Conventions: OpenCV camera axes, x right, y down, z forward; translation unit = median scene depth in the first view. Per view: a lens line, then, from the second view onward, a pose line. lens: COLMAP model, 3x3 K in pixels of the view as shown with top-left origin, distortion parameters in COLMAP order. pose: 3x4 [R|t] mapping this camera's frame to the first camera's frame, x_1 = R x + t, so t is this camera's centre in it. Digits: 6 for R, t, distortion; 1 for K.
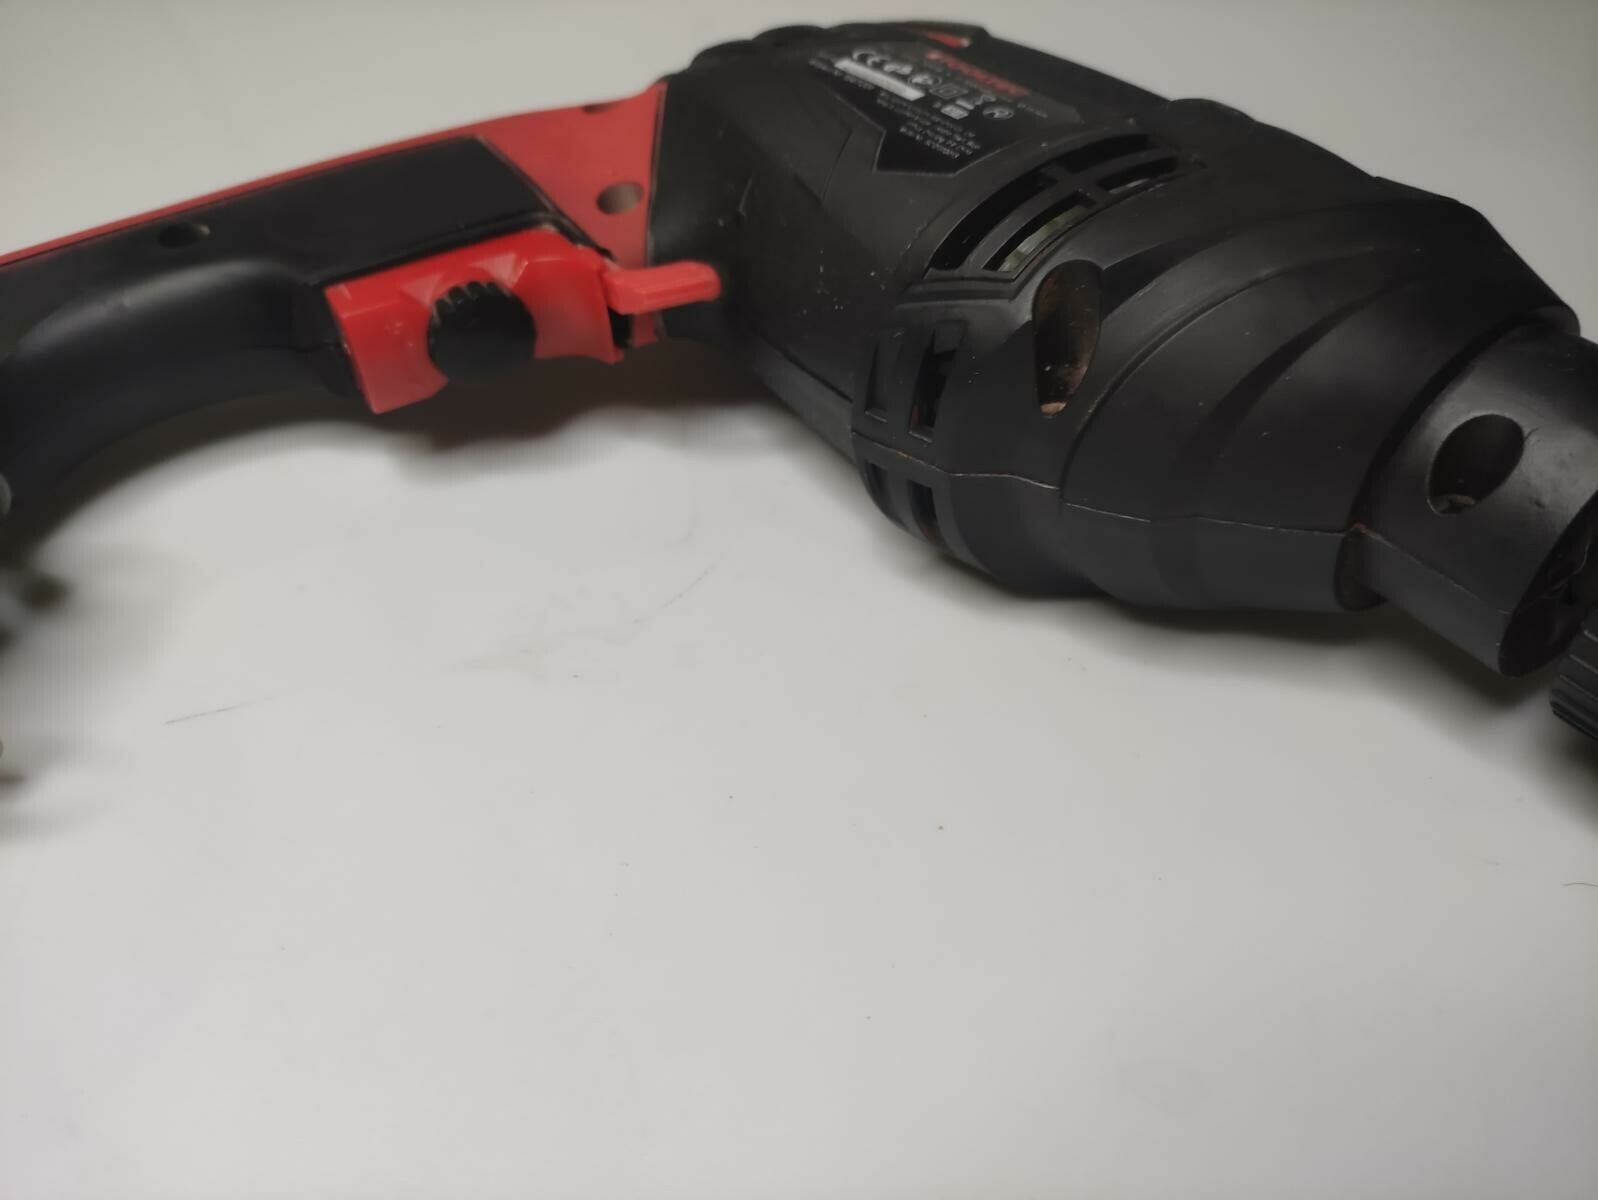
lens RADIAL K [[1219.5, 0, 799.0], [0, 1219.5, 600.0], [0, 0, 1]] dist [0.008929, -0.074029]
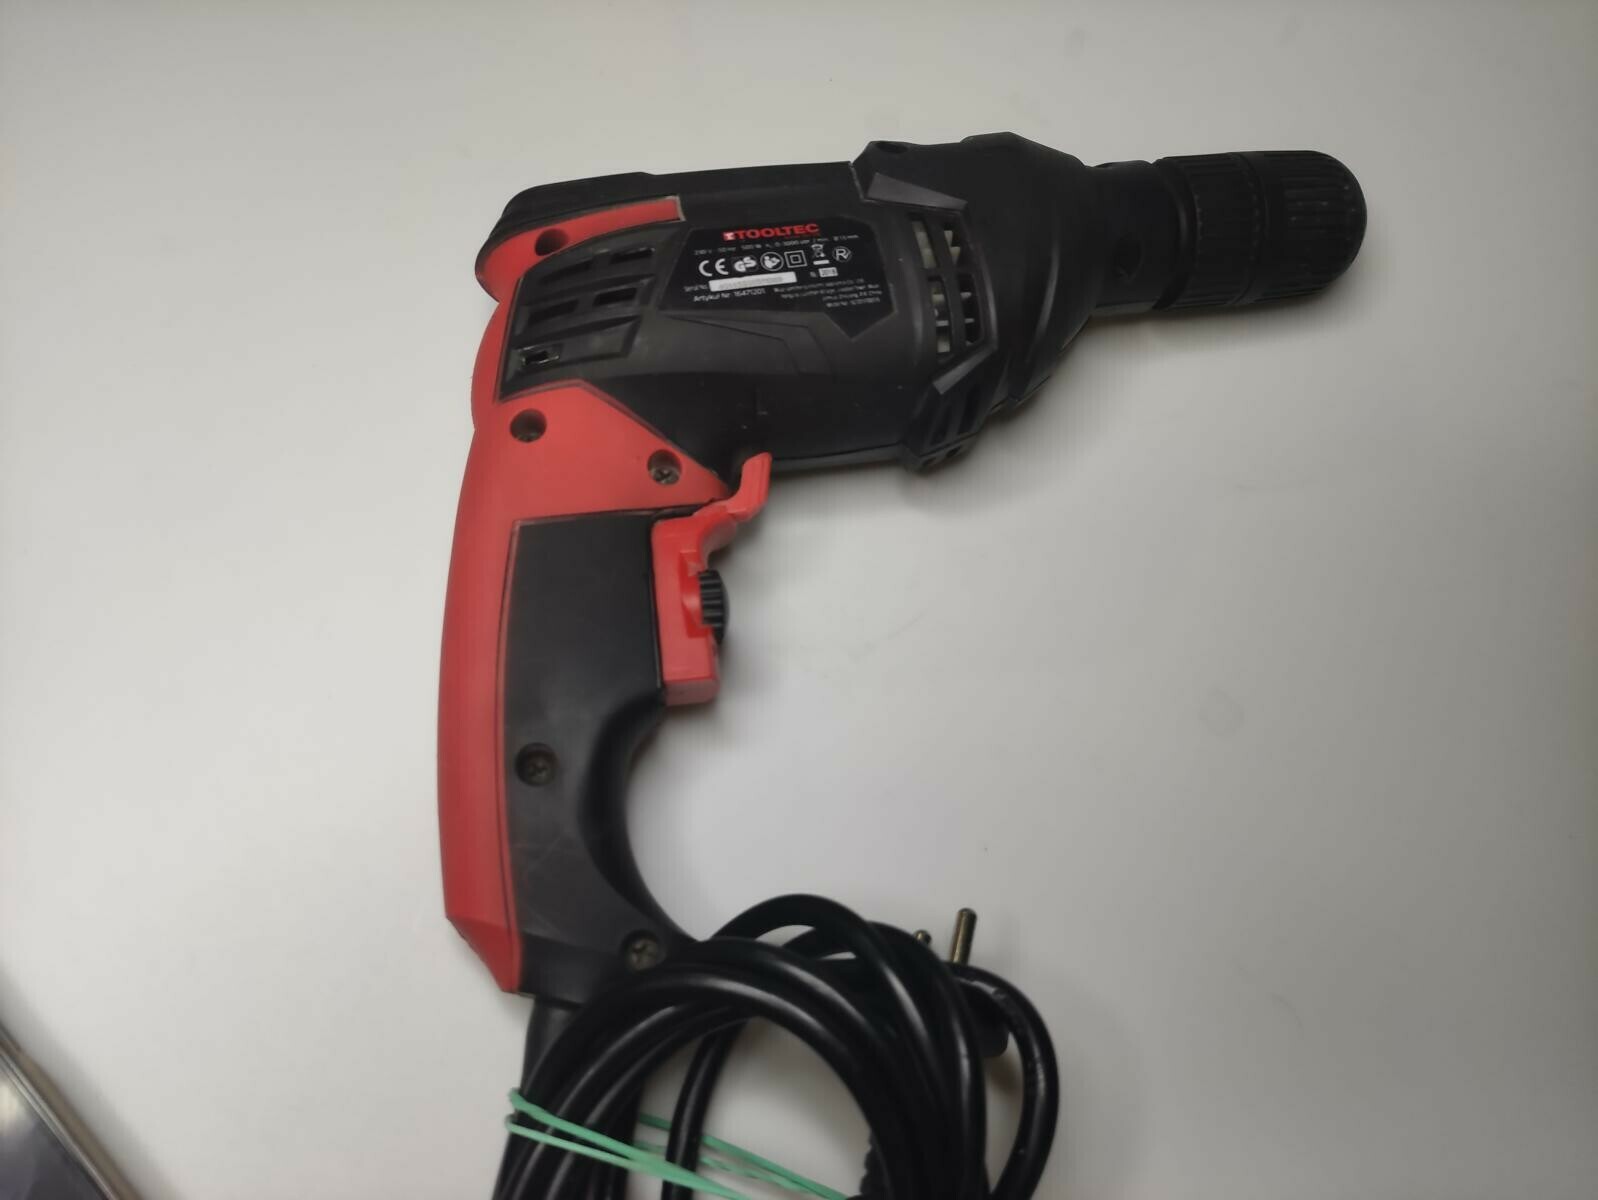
lens RADIAL K [[1219.5, 0, 799.0], [0, 1219.5, 600.0], [0, 0, 1]] dist [0.008929, -0.074029]
pose [[0.372232, -0.813789, 0.446307, -0.929194], [0.523403, 0.581158, 0.623141, -1.152599], [-0.766481, 0.001645, 0.642265, 0.022699]]
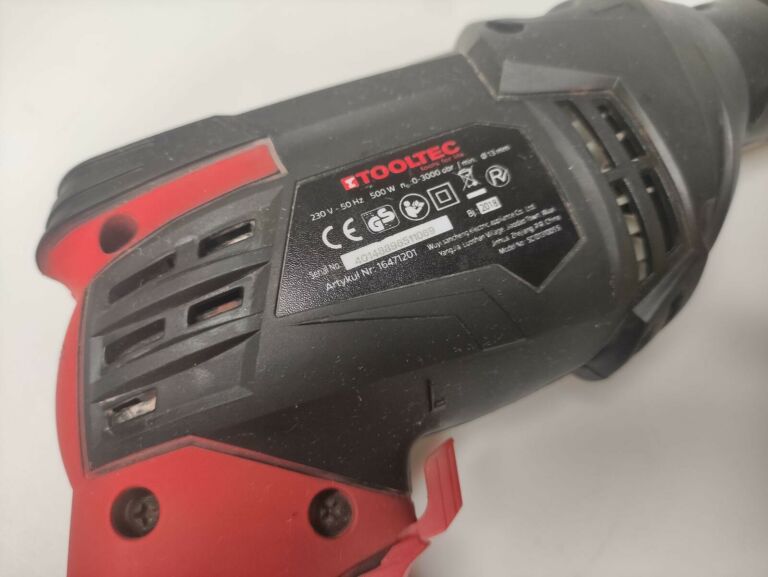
lens RADIAL K [[586.1, 0, 384.0], [0, 586.1, 288.5], [0, 0, 1]] dist [0.008929, -0.074029]
pose [[0.172998, -0.895918, 0.409148, -0.195765], [0.588995, 0.427053, 0.686084, -0.817250], [-0.789403, 0.122295, 0.601571, 0.747711]]
